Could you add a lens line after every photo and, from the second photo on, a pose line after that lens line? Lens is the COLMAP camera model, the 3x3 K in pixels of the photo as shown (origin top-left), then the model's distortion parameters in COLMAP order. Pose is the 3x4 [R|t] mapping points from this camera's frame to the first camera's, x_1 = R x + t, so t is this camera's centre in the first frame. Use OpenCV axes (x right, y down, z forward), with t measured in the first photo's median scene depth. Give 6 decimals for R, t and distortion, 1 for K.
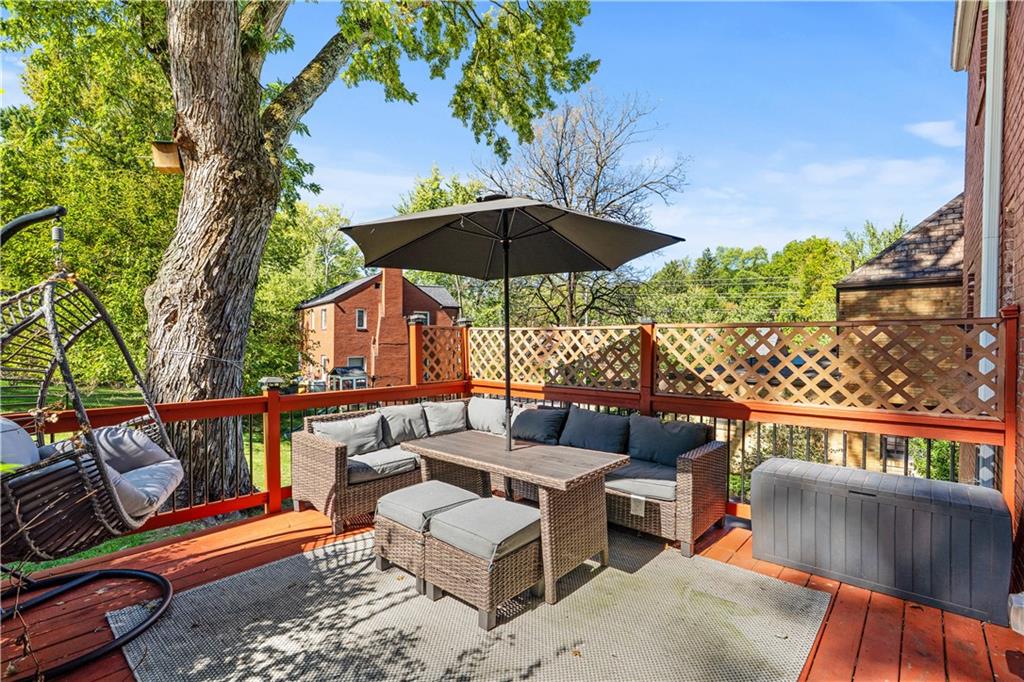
lens RADIAL K [[473.4, 0, 512.0], [0, 473.4, 341.0], [0, 0, 1]] dist [-0.011393, 0.000102]
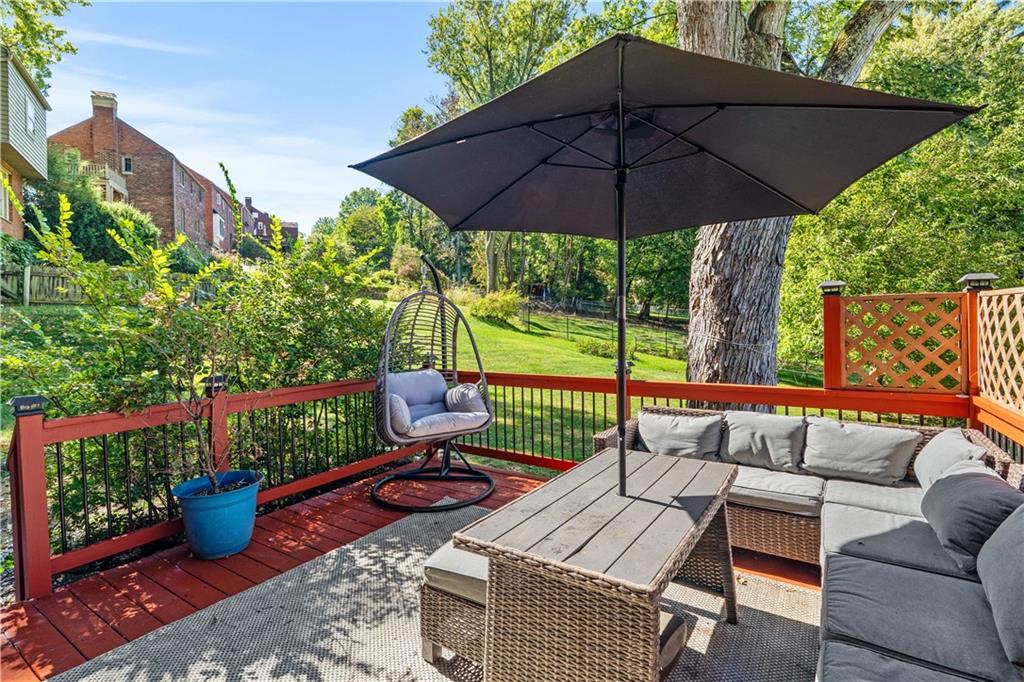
lens RADIAL K [[473.4, 0, 512.0], [0, 473.4, 341.0], [0, 0, 1]] dist [-0.011393, 0.000102]
pose [[0.130152, 0.020065, -0.991291, 0.321052], [0.021415, 0.999505, 0.023043, 0.002669], [0.991263, -0.024228, 0.129658, 0.418831]]
